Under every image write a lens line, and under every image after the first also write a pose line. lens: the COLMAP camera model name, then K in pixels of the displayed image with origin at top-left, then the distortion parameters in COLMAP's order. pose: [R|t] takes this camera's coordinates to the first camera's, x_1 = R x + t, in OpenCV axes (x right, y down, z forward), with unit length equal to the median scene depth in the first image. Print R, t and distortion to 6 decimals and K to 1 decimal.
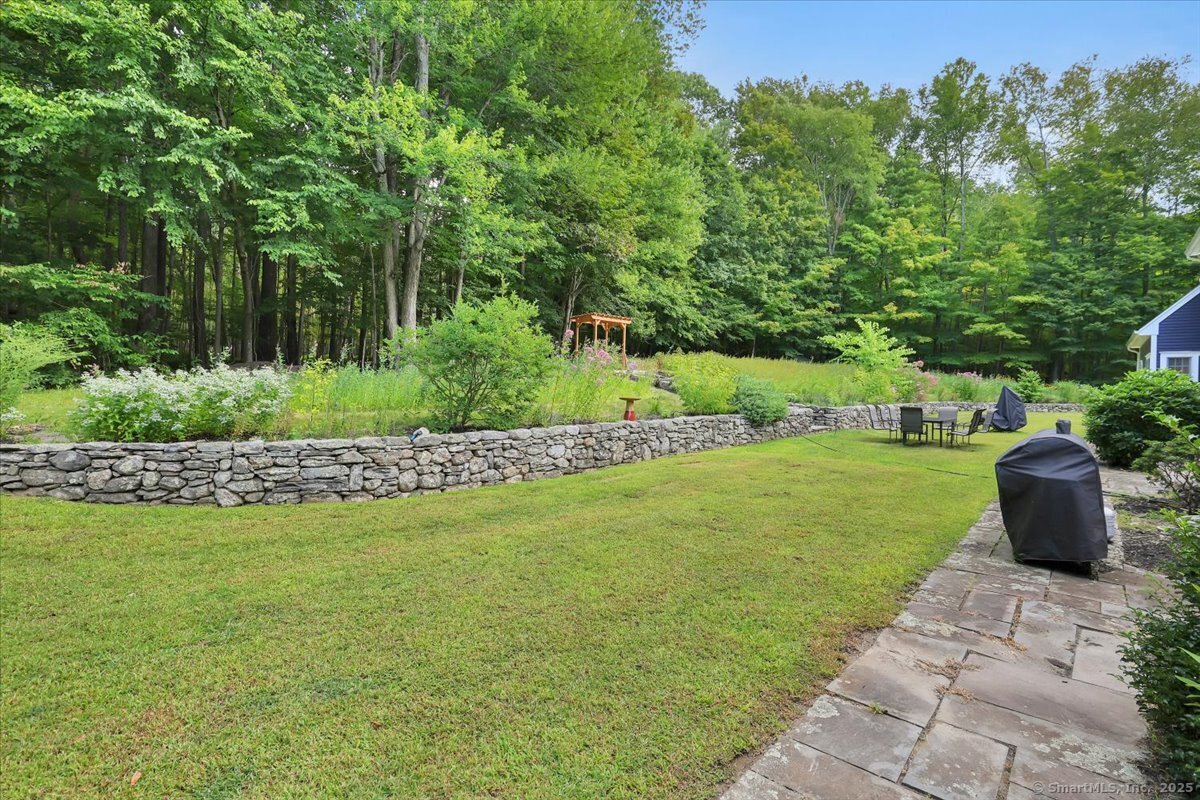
lens RADIAL K [[551.9, 0, 600.7], [0, 551.9, 391.5], [0, 0, 1]] dist [-0.024843, 0.000844]
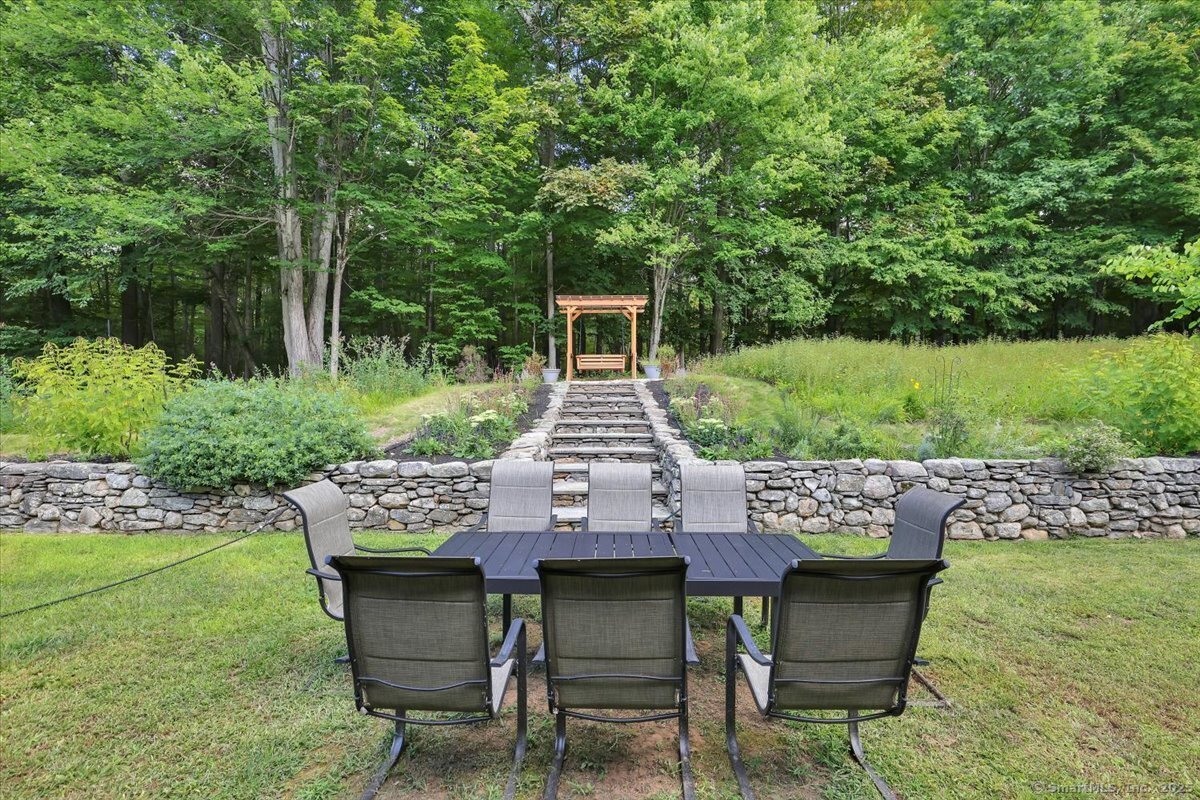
lens RADIAL K [[551.9, 0, 600.7], [0, 551.9, 391.5], [0, 0, 1]] dist [-0.024843, 0.000844]
pose [[0.685455, -0.037676, -0.727139, 0.331971], [0.004792, 0.998872, -0.047238, 0.002264], [0.728099, 0.028895, 0.684863, 0.387521]]
